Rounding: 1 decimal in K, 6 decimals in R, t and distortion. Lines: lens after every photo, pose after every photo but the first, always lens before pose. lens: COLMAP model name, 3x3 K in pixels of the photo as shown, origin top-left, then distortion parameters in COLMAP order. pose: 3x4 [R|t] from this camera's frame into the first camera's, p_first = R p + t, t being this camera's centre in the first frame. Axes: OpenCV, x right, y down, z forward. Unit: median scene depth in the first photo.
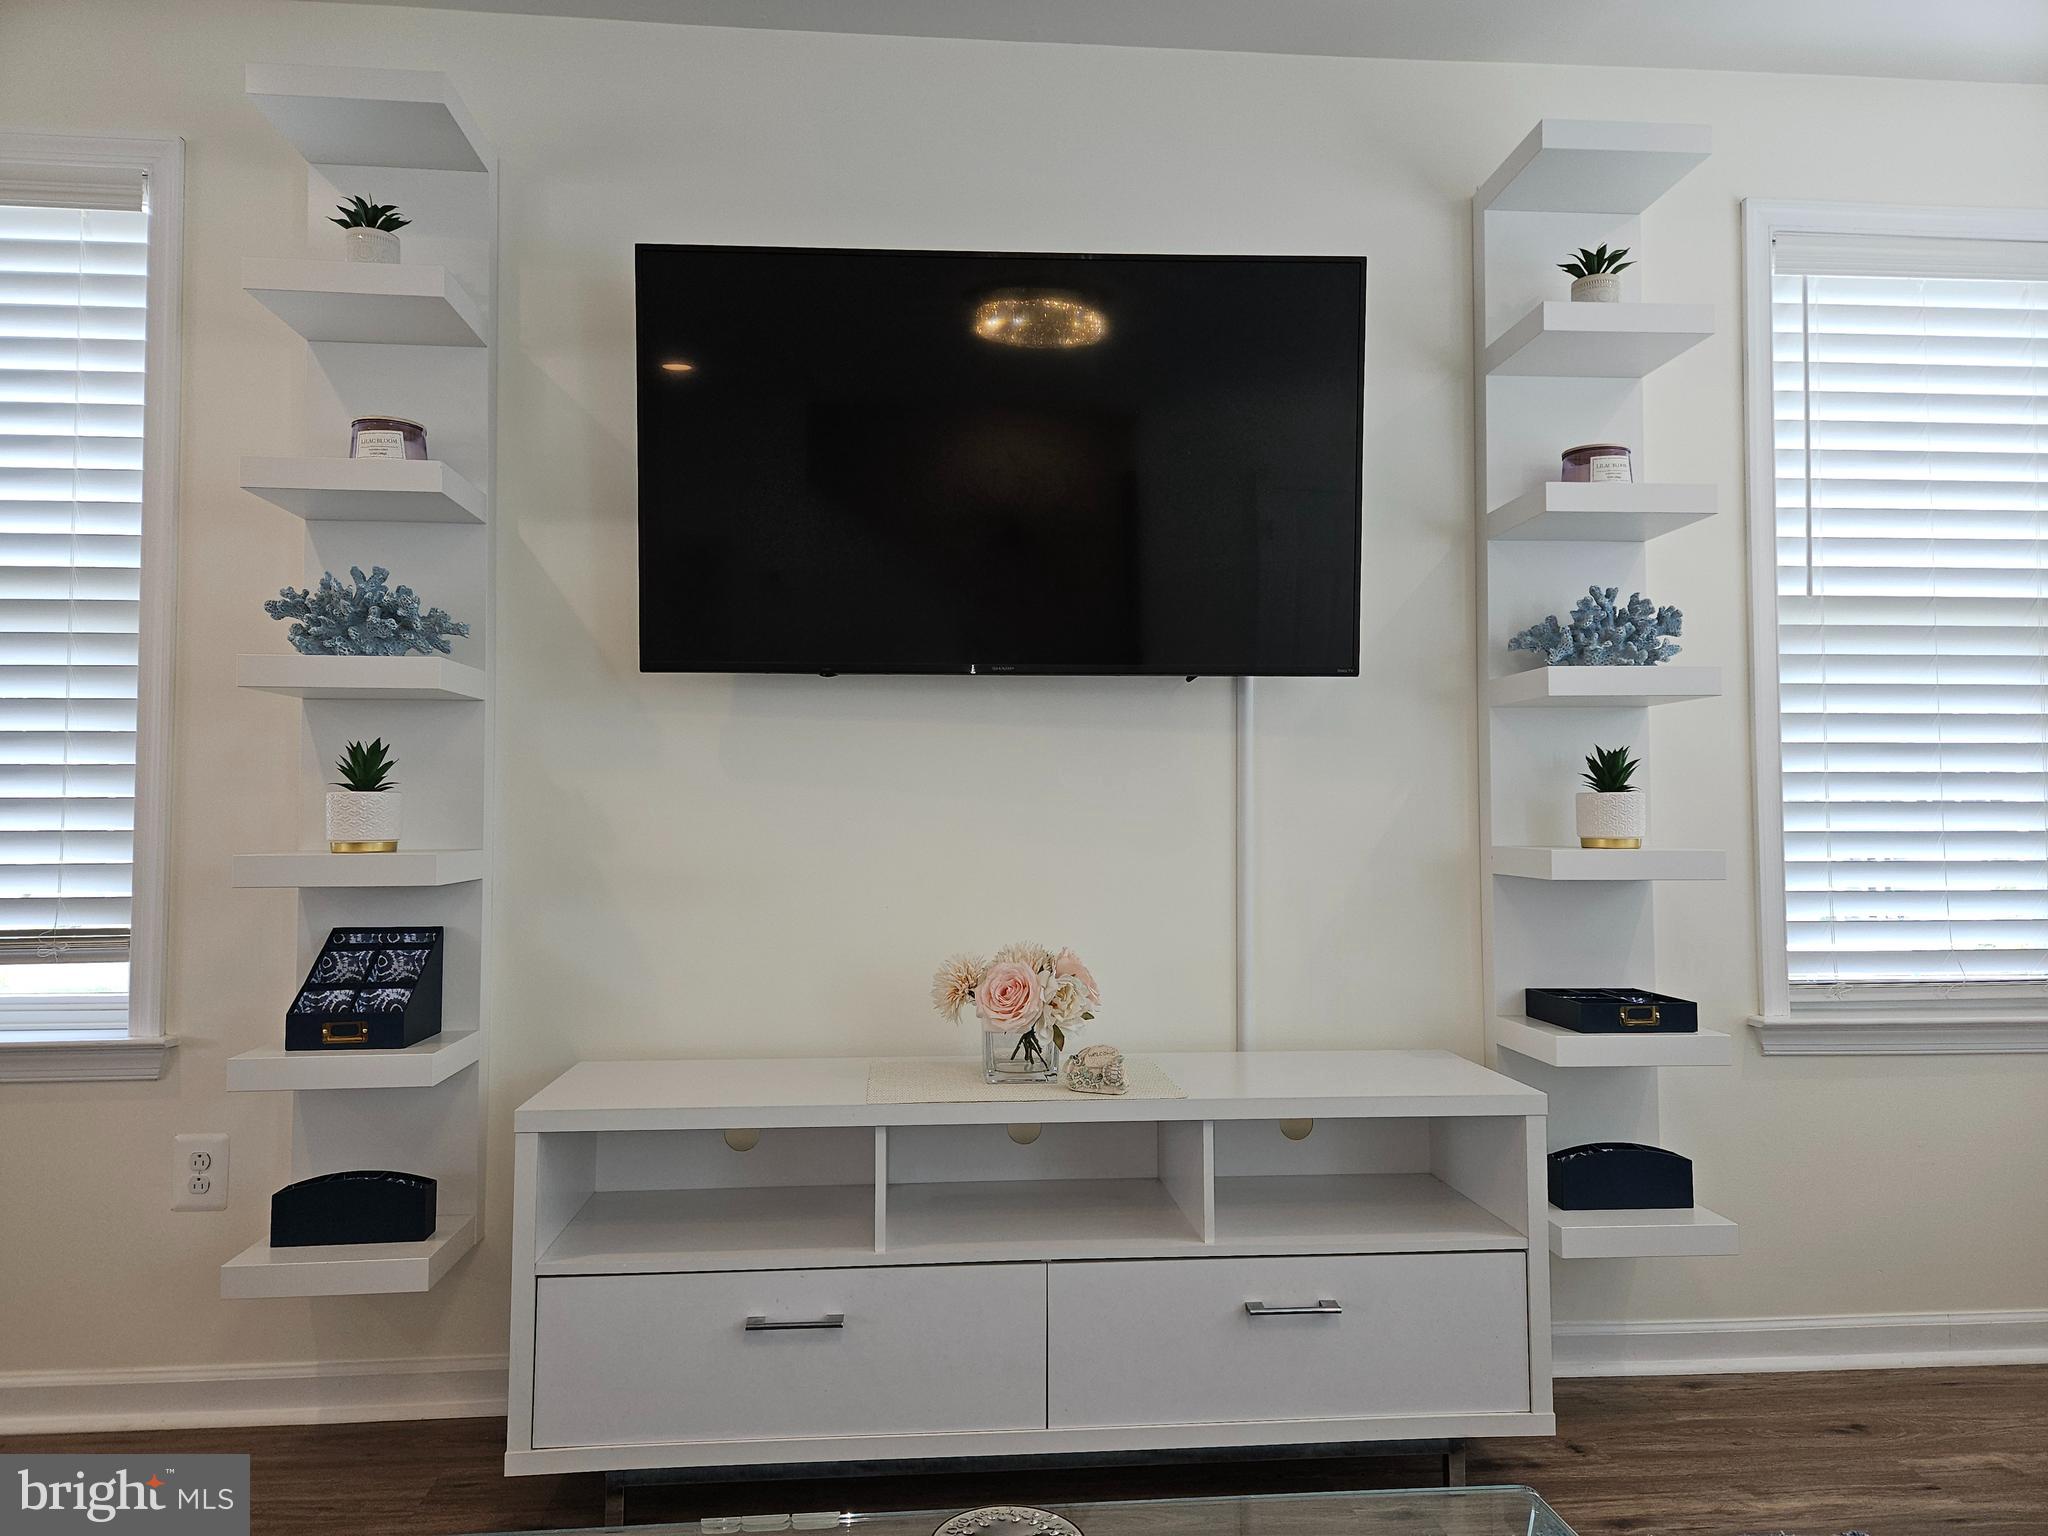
lens RADIAL K [[1316.5, 0, 1029.8], [0, 1316.5, 776.6], [0, 0, 1]] dist [0.017642, -0.000589]
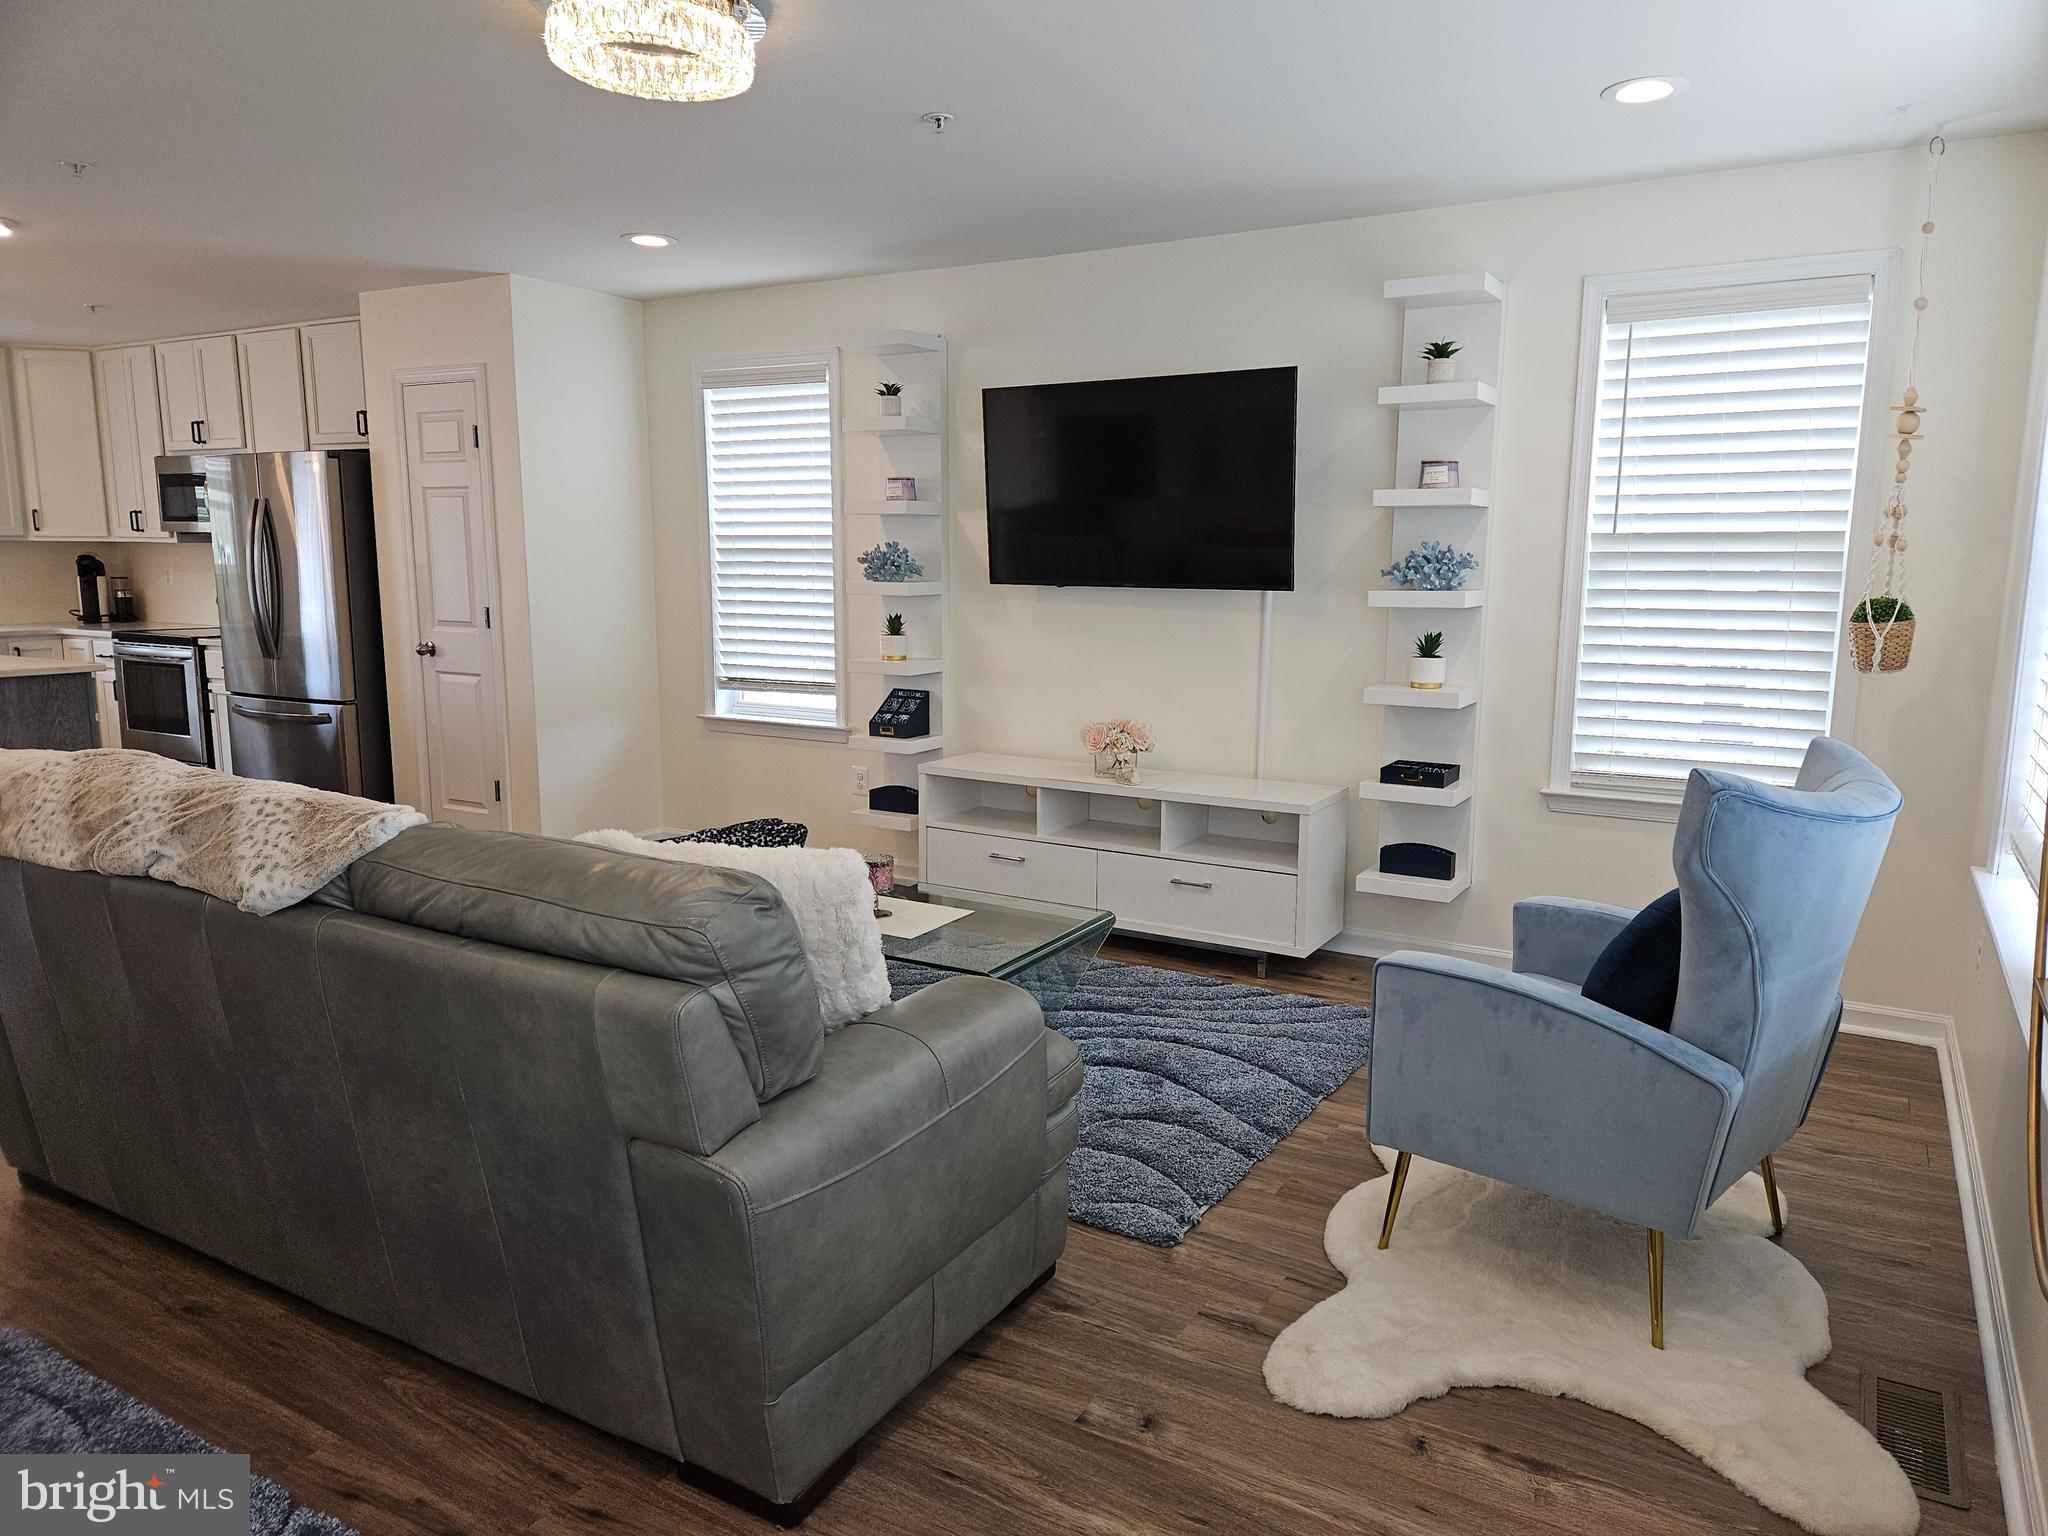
lens RADIAL K [[1389.3, 0, 1024.0], [0, 1389.3, 768.0], [0, 0, 1]] dist [0.021732, 0.003908]
pose [[0.807552, 0.095075, -0.582083, 1.150270], [0.024282, 0.980726, 0.193875, -0.227565], [0.589297, -0.170698, 0.789678, -0.884209]]
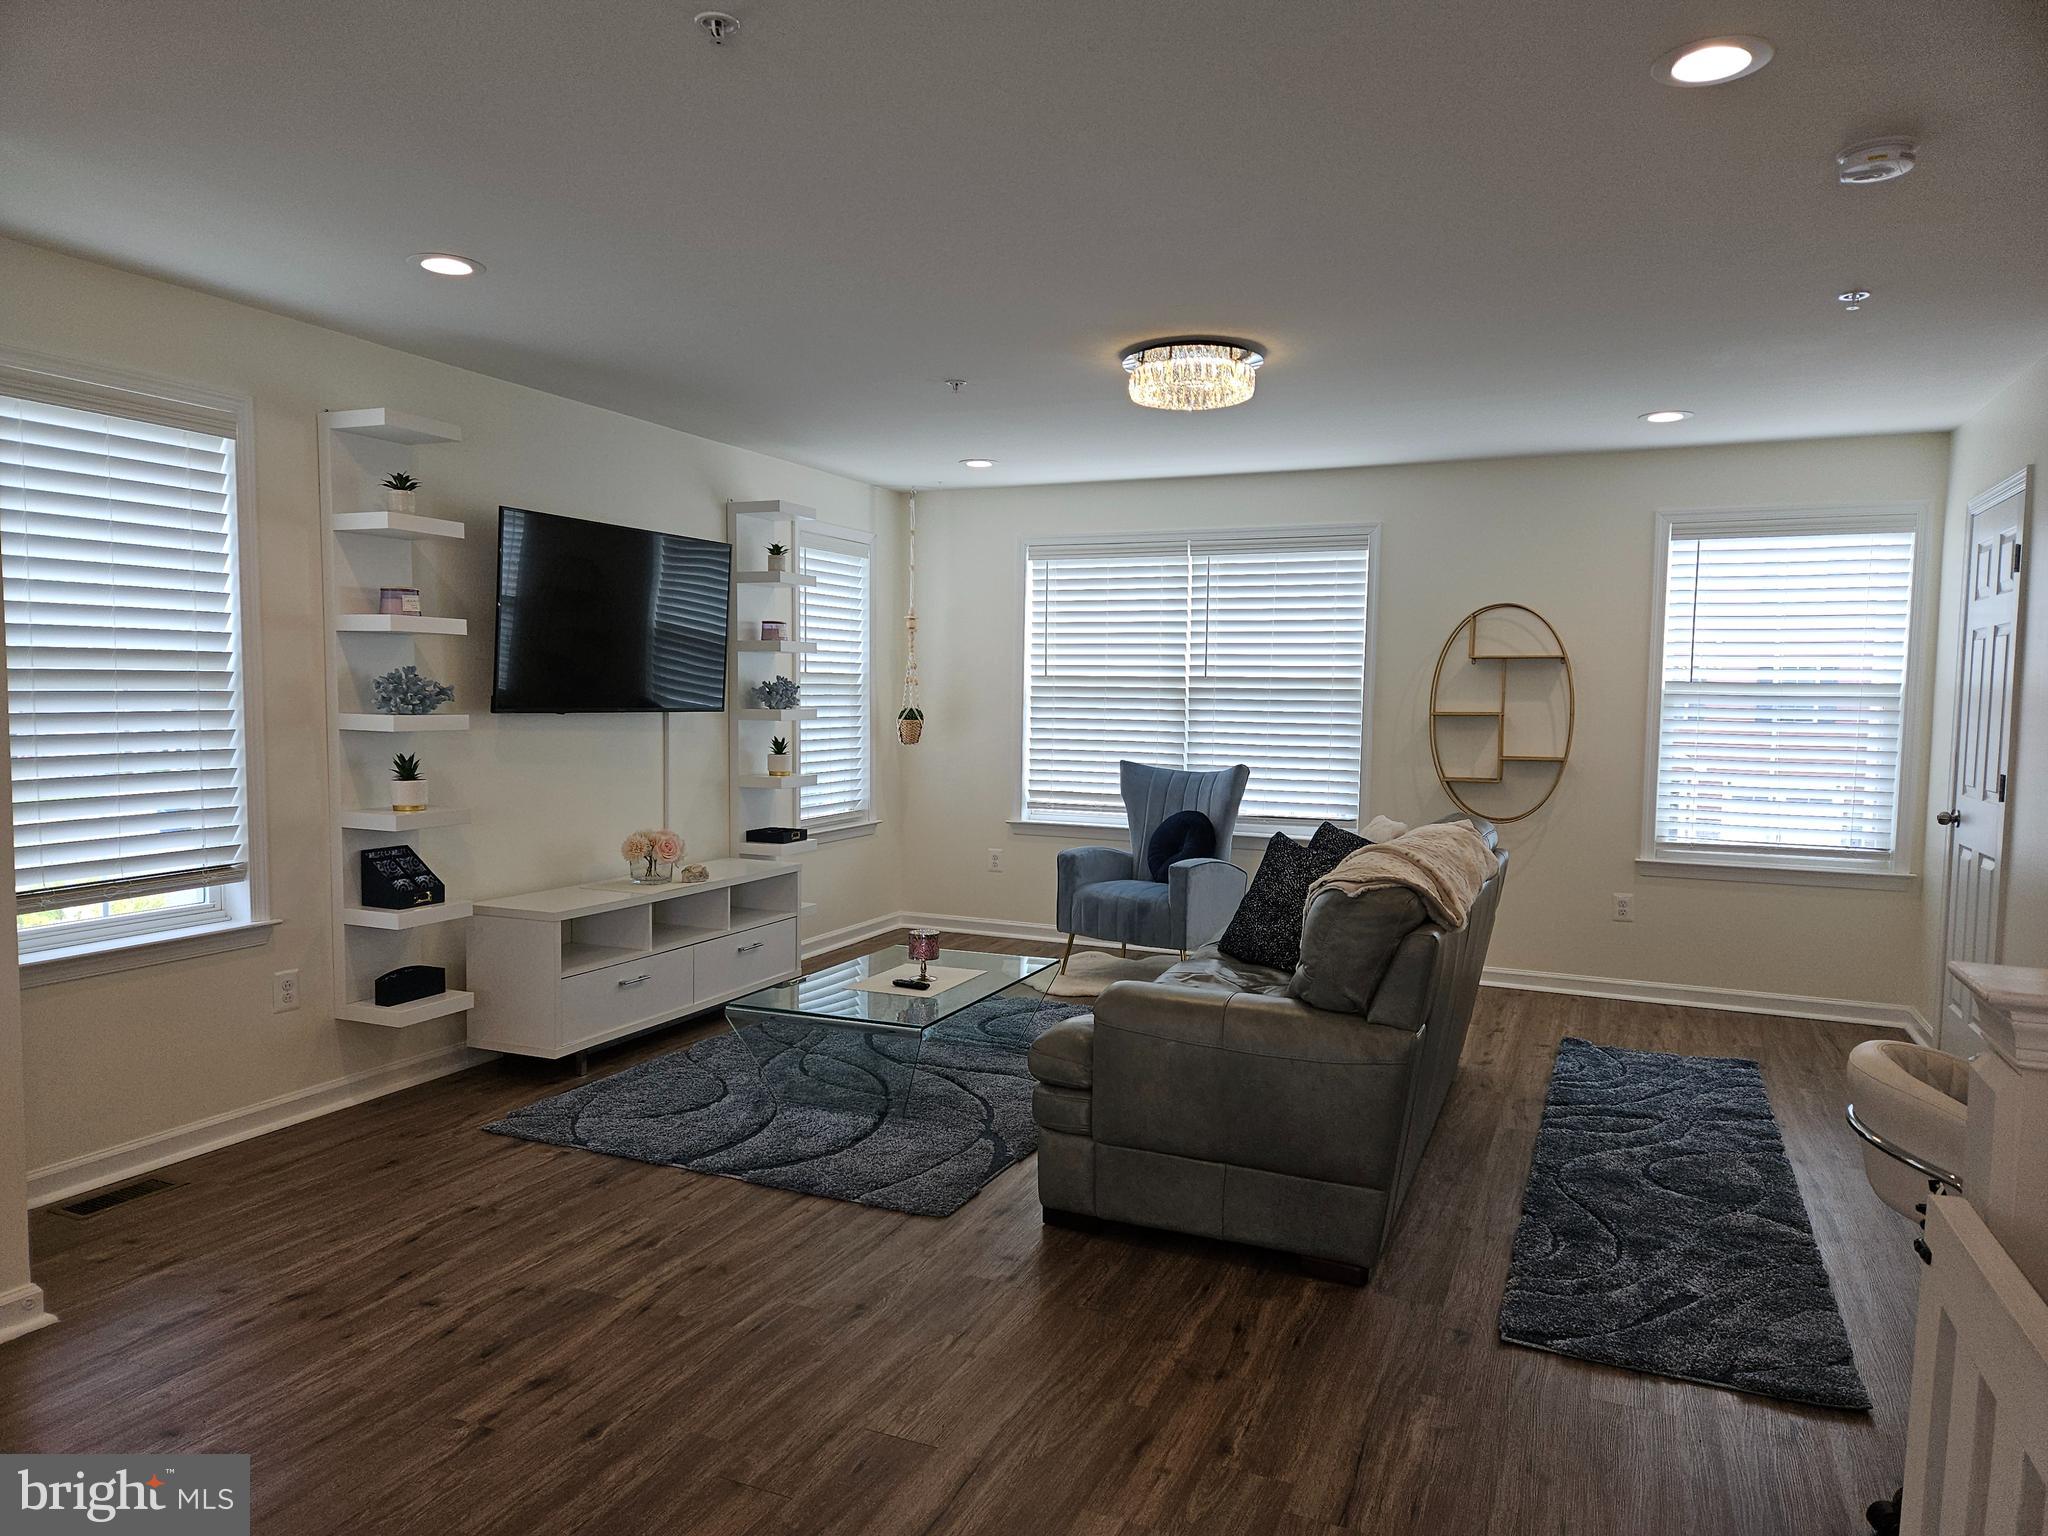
lens RADIAL K [[1388.1, 0, 1020.7], [0, 1388.1, 780.8], [0, 0, 1]] dist [0.071408, -0.064640]
pose [[0.474543, -0.051286, 0.878737, -1.832624], [-0.051282, 0.994995, 0.085765, -0.203844], [-0.878737, -0.085763, 0.469538, -0.759368]]
